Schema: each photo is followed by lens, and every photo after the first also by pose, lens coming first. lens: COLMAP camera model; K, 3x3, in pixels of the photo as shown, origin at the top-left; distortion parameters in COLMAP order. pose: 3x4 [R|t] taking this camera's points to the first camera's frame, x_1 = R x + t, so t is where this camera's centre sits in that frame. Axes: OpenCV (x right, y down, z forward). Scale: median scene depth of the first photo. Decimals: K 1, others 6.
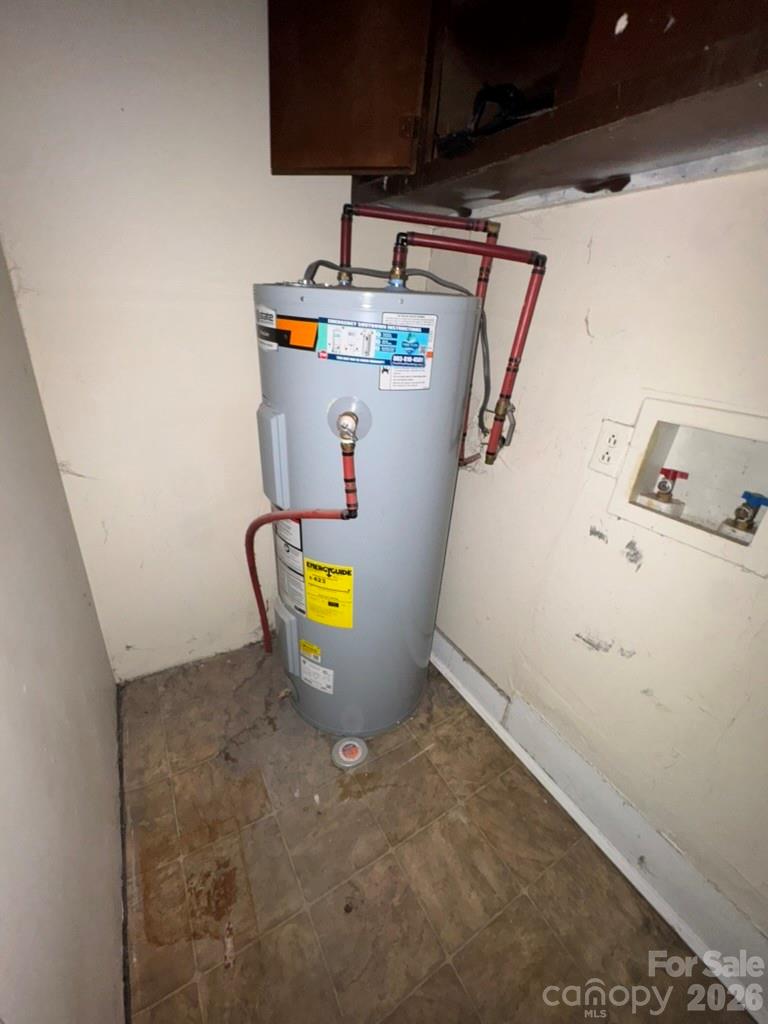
lens RADIAL K [[412.2, 0, 382.9], [0, 412.2, 511.3], [0, 0, 1]] dist [0.011738, -0.000772]
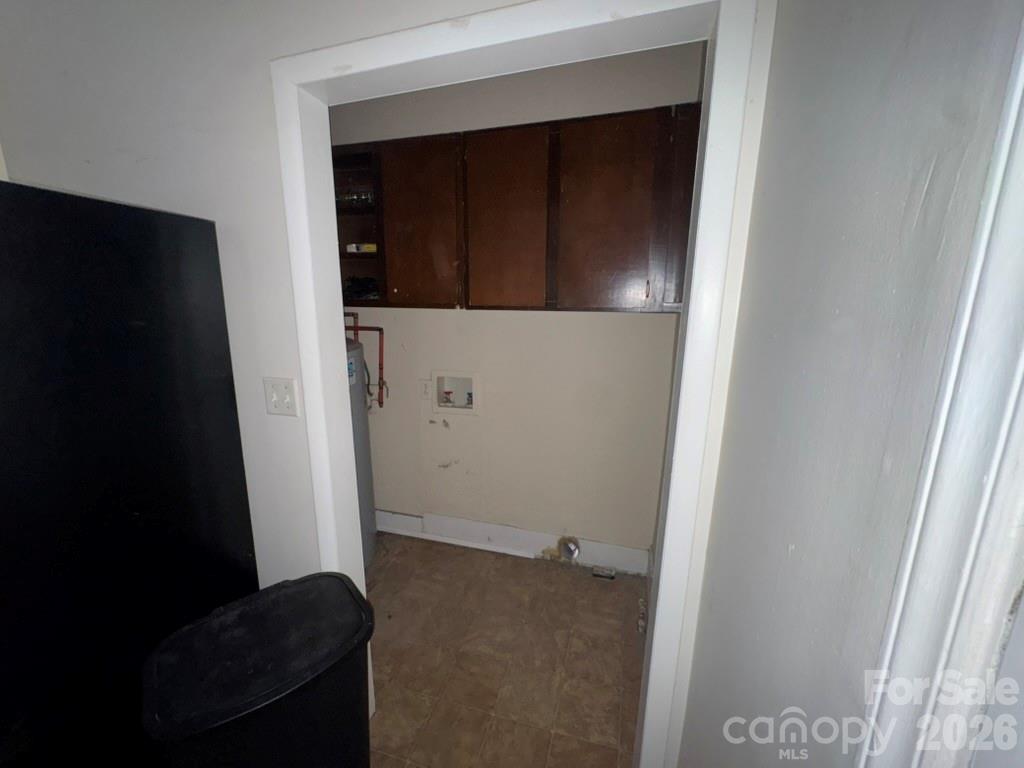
lens RADIAL K [[412.2, 0, 507.1], [0, 412.2, 379.6], [0, 0, 1]] dist [0.011738, -0.000772]
pose [[0.728901, -0.213002, 0.650641, -0.798573], [0.339012, 0.937967, -0.072724, 0.162329], [-0.594789, 0.273584, 0.755896, -1.359446]]
